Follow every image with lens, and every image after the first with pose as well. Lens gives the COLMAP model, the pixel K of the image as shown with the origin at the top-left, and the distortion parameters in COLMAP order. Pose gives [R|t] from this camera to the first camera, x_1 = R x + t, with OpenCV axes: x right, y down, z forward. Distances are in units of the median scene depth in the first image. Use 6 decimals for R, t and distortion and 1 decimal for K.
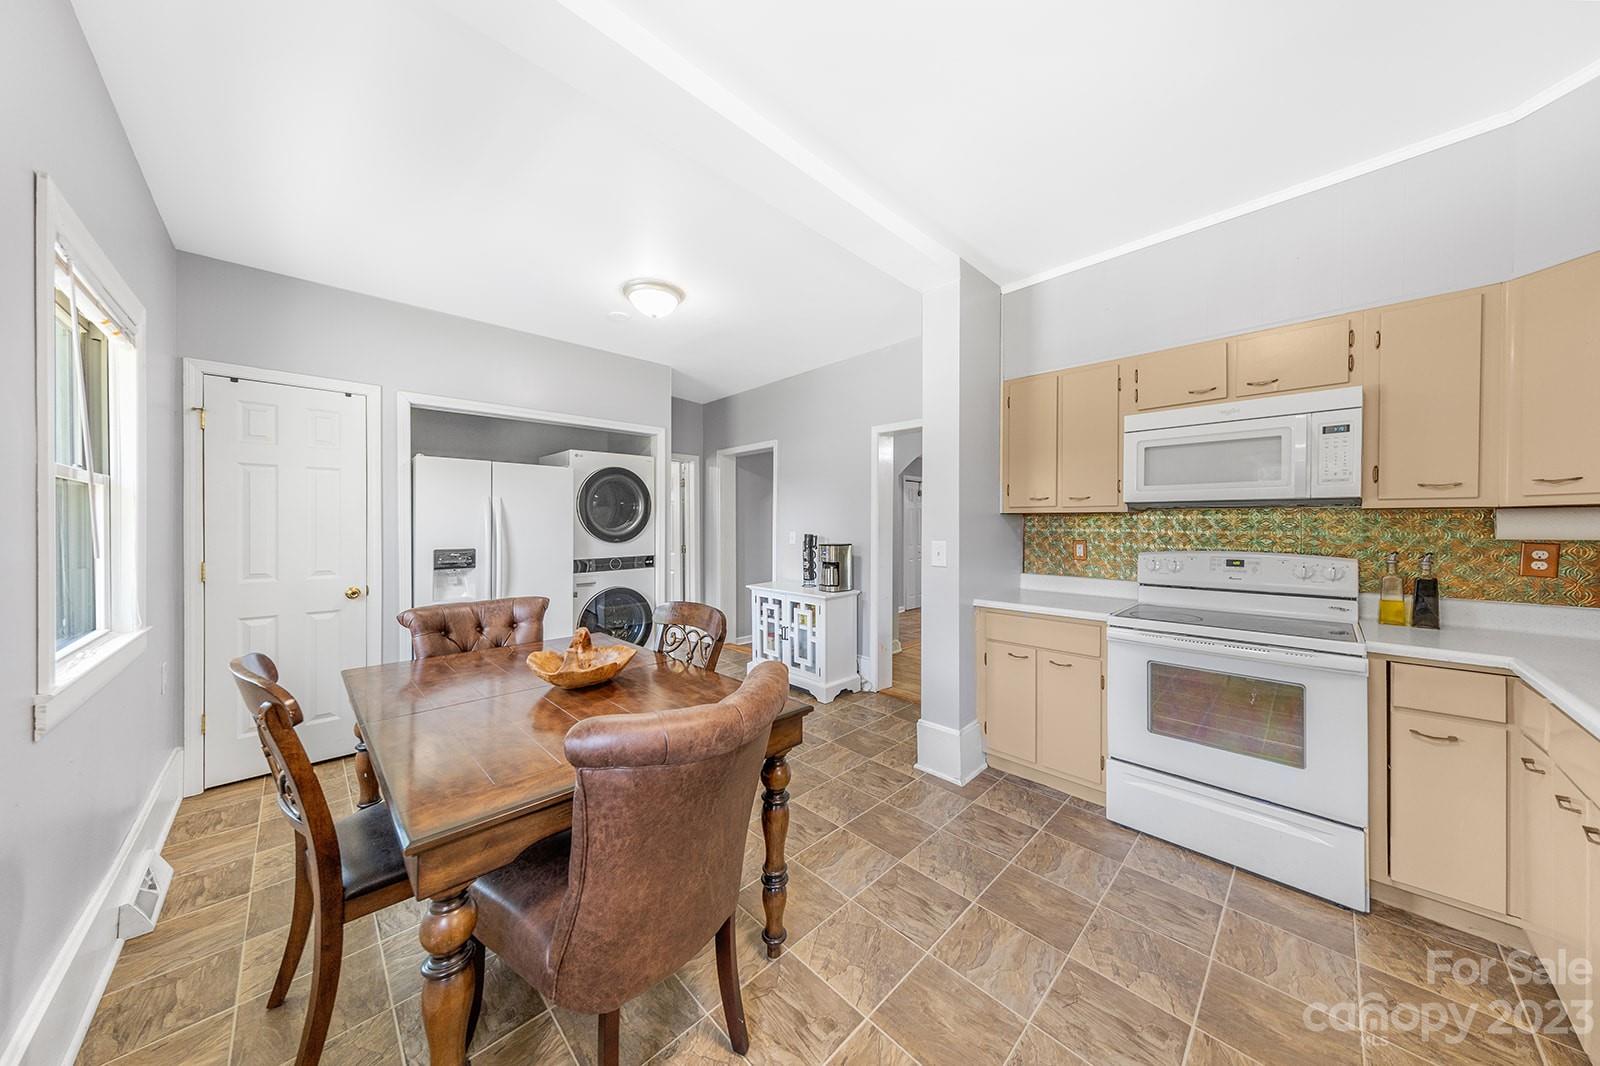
lens RADIAL K [[515.3, 0, 792.3], [0, 515.3, 524.5], [0, 0, 1]] dist [0.004521, -0.000018]
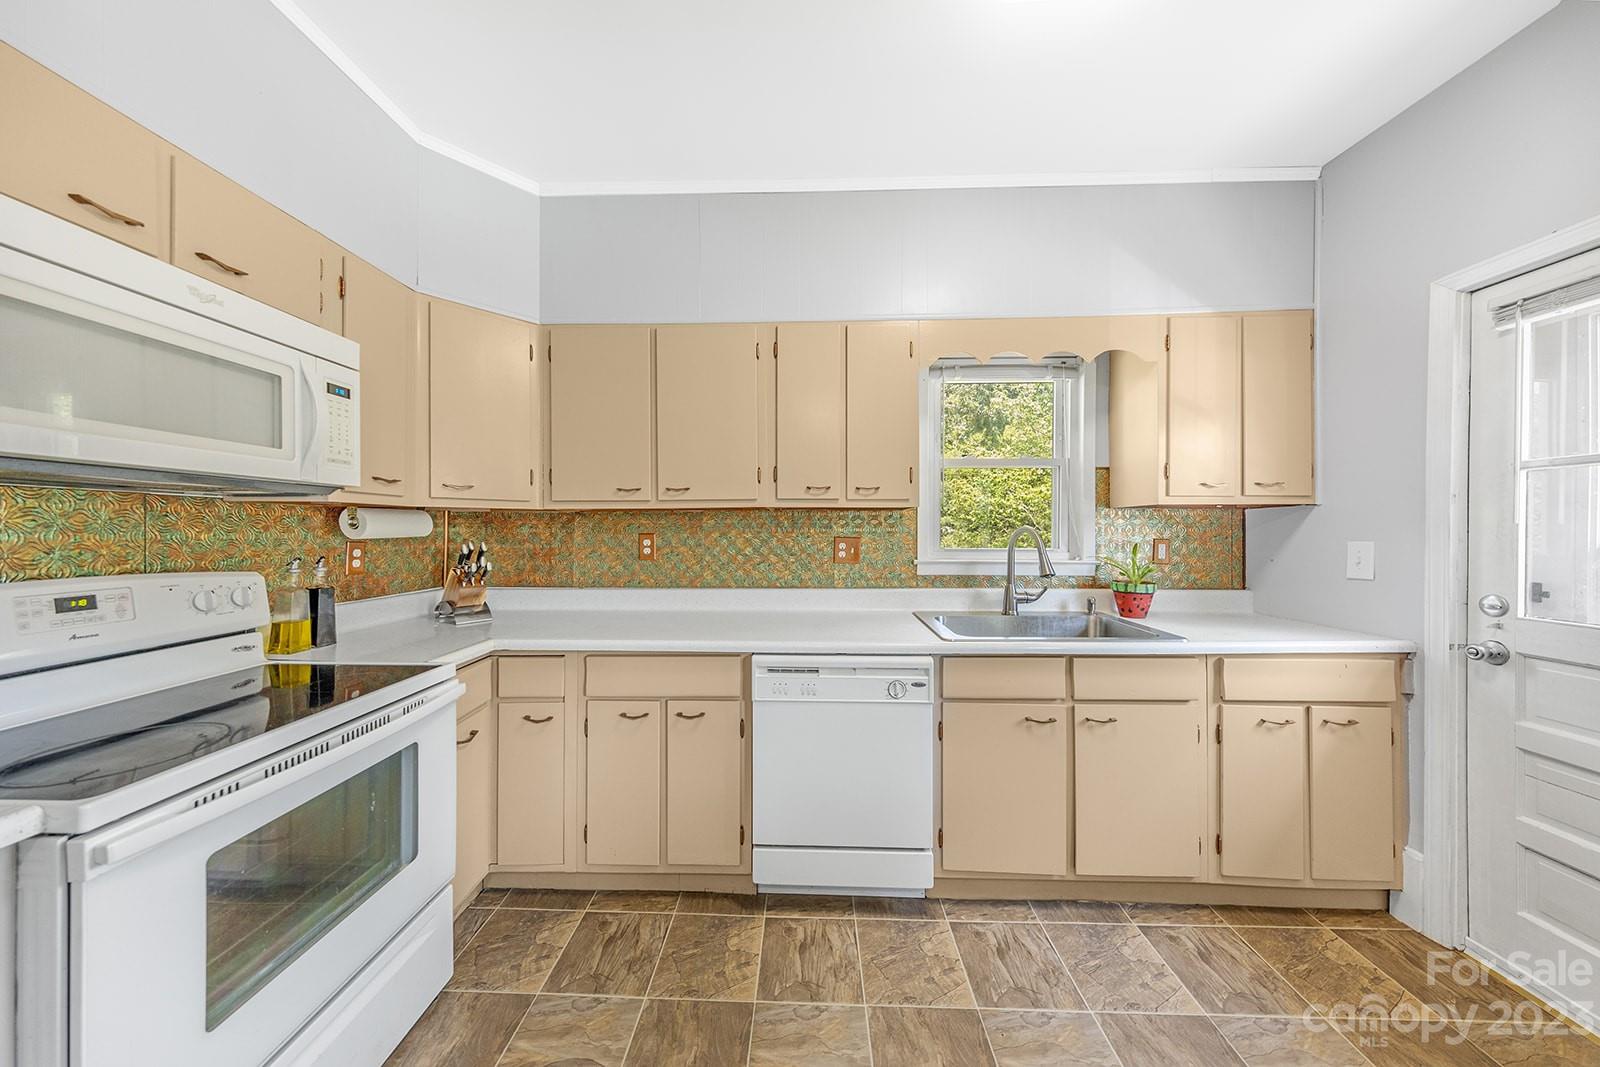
lens RADIAL K [[506.3, 0, 796.6], [0, 506.3, 529.9], [0, 0, 1]] dist [0.003325, -0.000030]
pose [[-0.694253, -0.011499, 0.719639, 0.065524], [-0.010327, 0.999929, 0.006014, -0.000707], [-0.719657, -0.003257, -0.694322, 0.702816]]
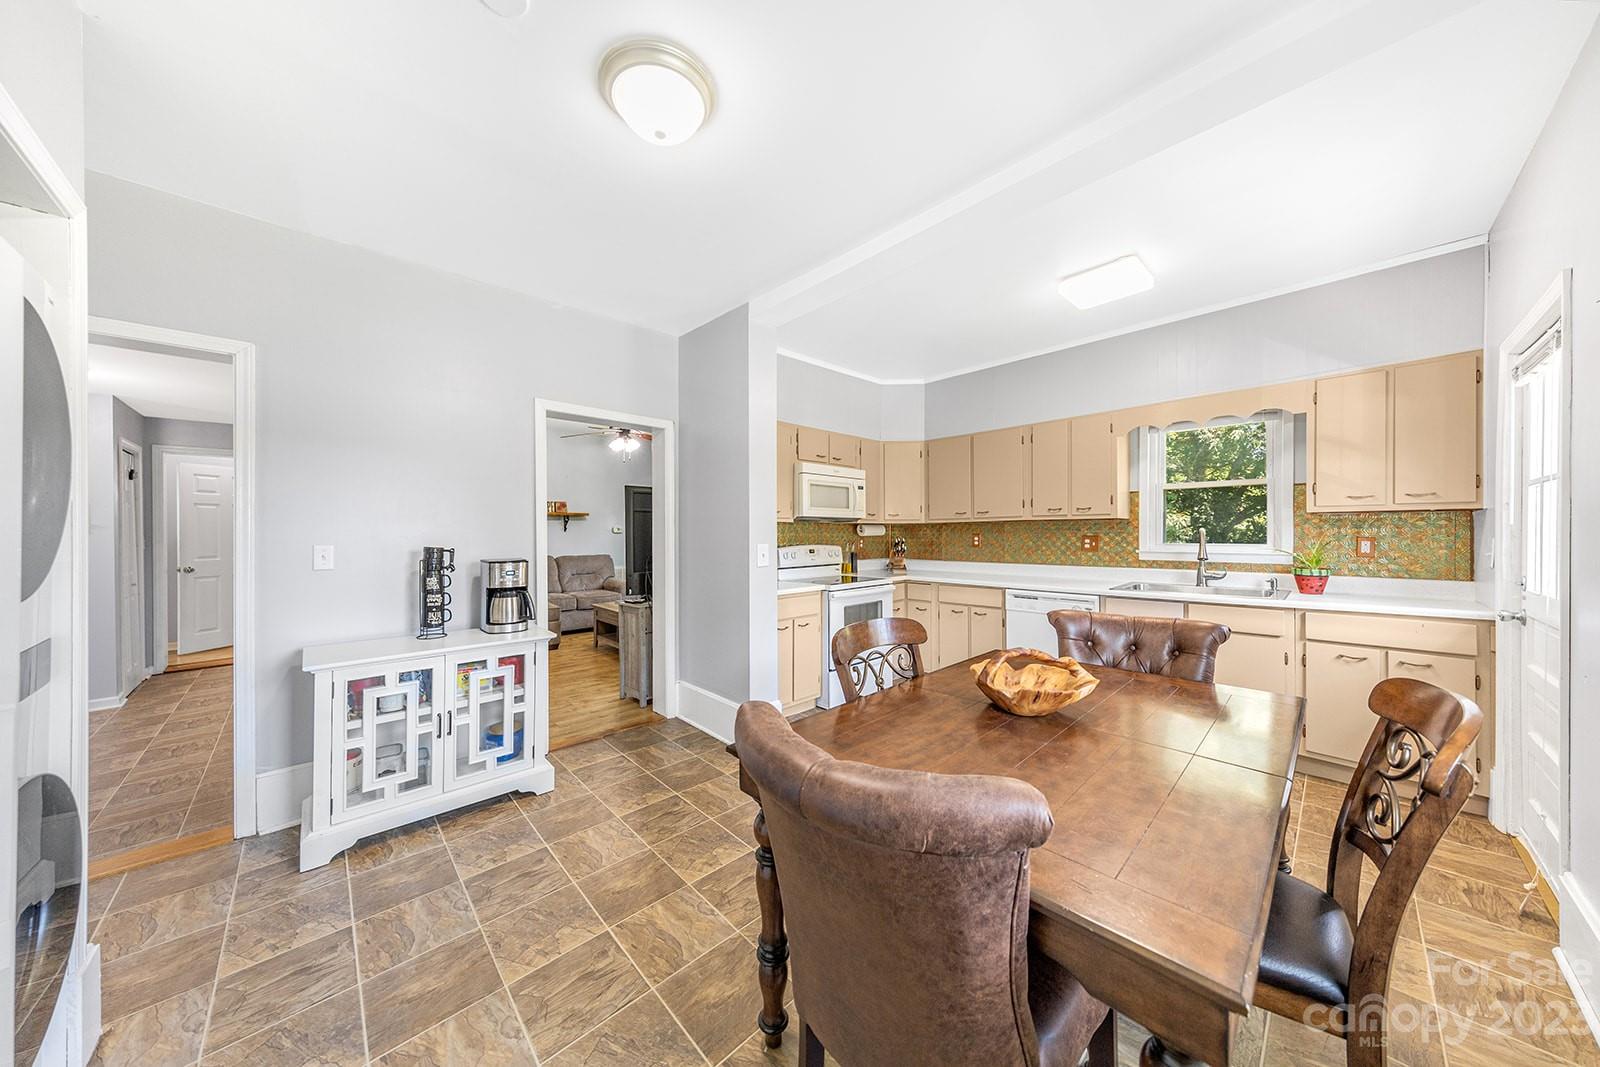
lens RADIAL K [[510.7, 0, 801.5], [0, 510.7, 523.1], [0, 0, 1]] dist [0.023717, -0.000009]
pose [[0.014832, 0.011801, 0.999820, -0.796795], [-0.000589, 0.999930, -0.011794, -0.002733], [-0.999890, -0.000413, 0.014838, 0.833378]]
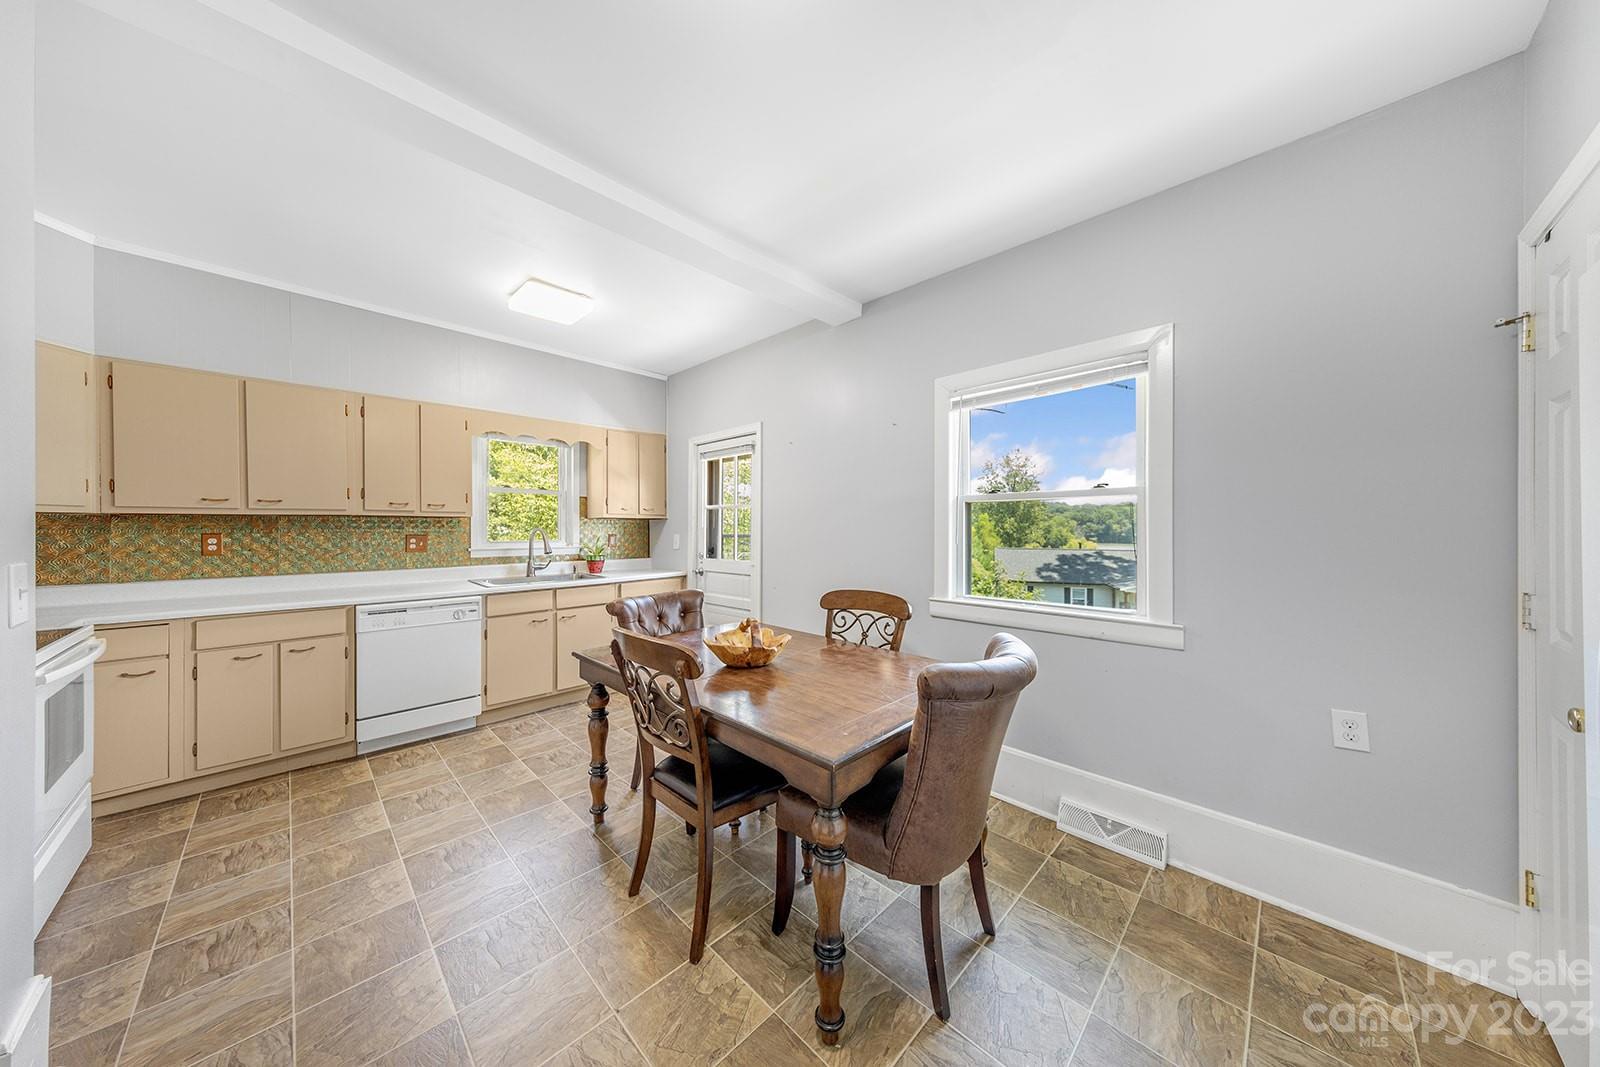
lens RADIAL K [[506.3, 0, 796.6], [0, 506.3, 529.9], [0, 0, 1]] dist [0.003325, -0.000030]
pose [[-0.999934, -0.006777, -0.009309, -0.313901], [-0.006726, 0.999963, -0.005440, 0.003170], [0.009346, -0.005377, -0.999942, 1.316677]]
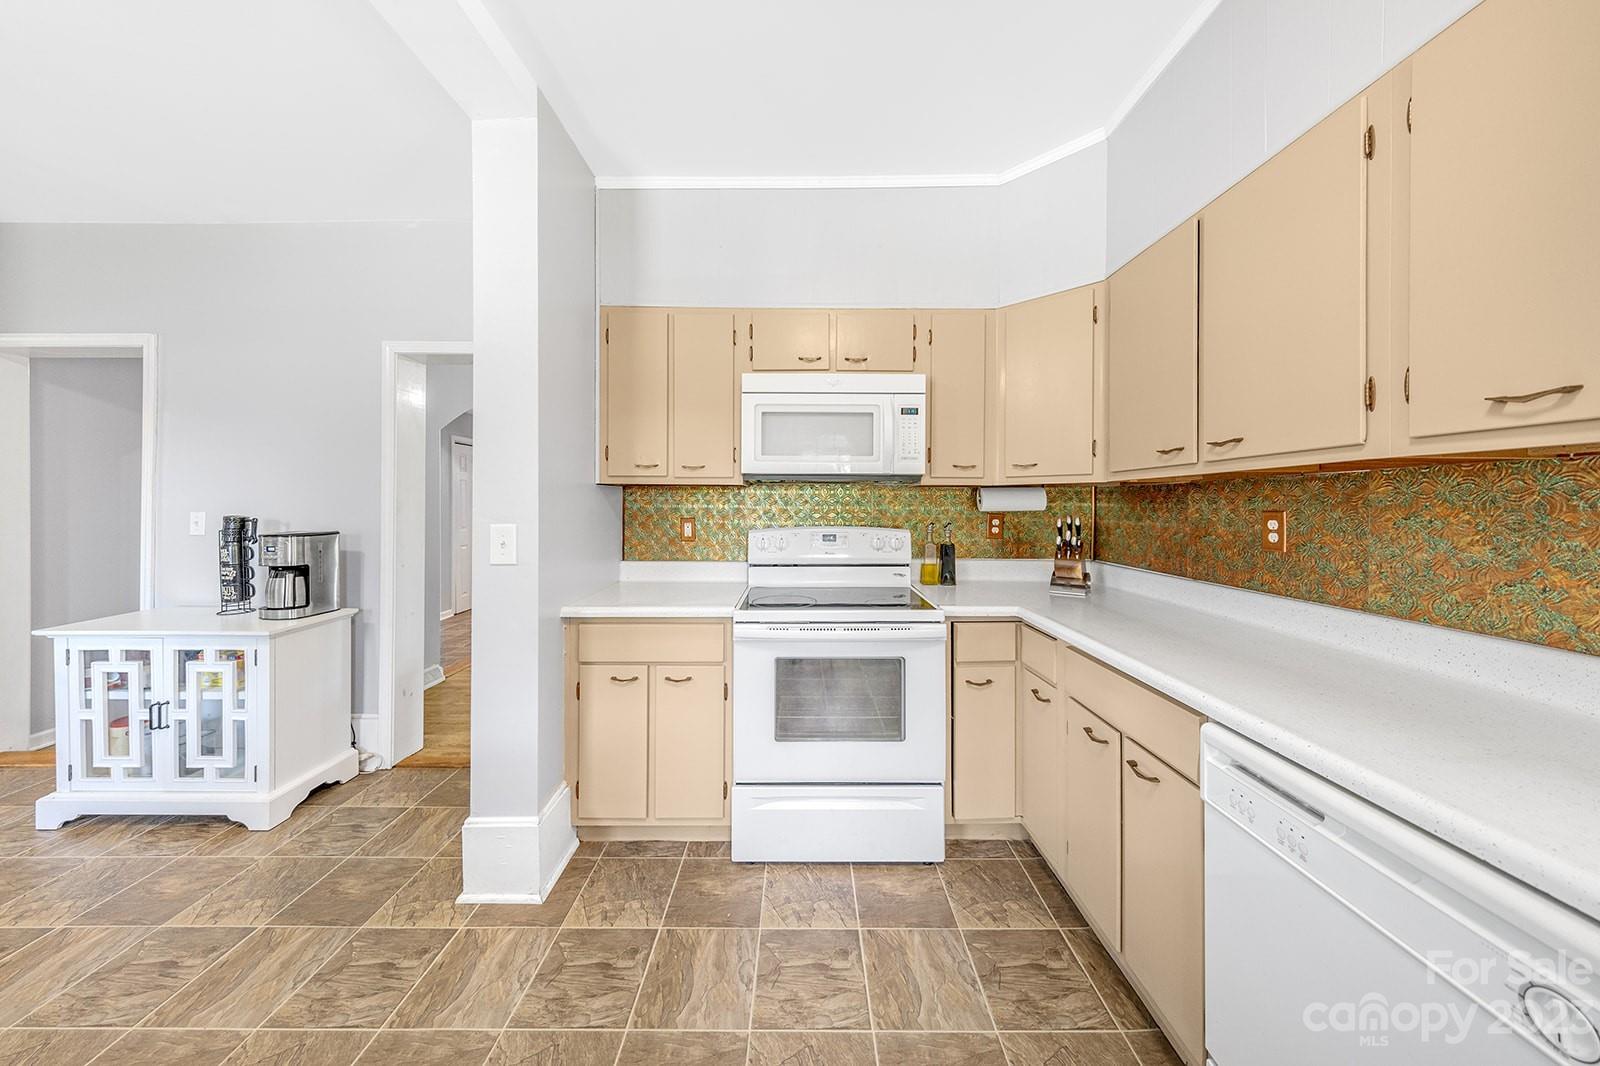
lens RADIAL K [[505.5, 0, 794.8], [0, 505.5, 504.2], [0, 0, 1]] dist [0.006235, 0.000002]
pose [[0.697251, -0.002784, 0.716822, 0.083898], [-0.001468, 0.999985, 0.005312, 0.003377], [-0.716826, -0.004756, 0.697236, 0.295123]]
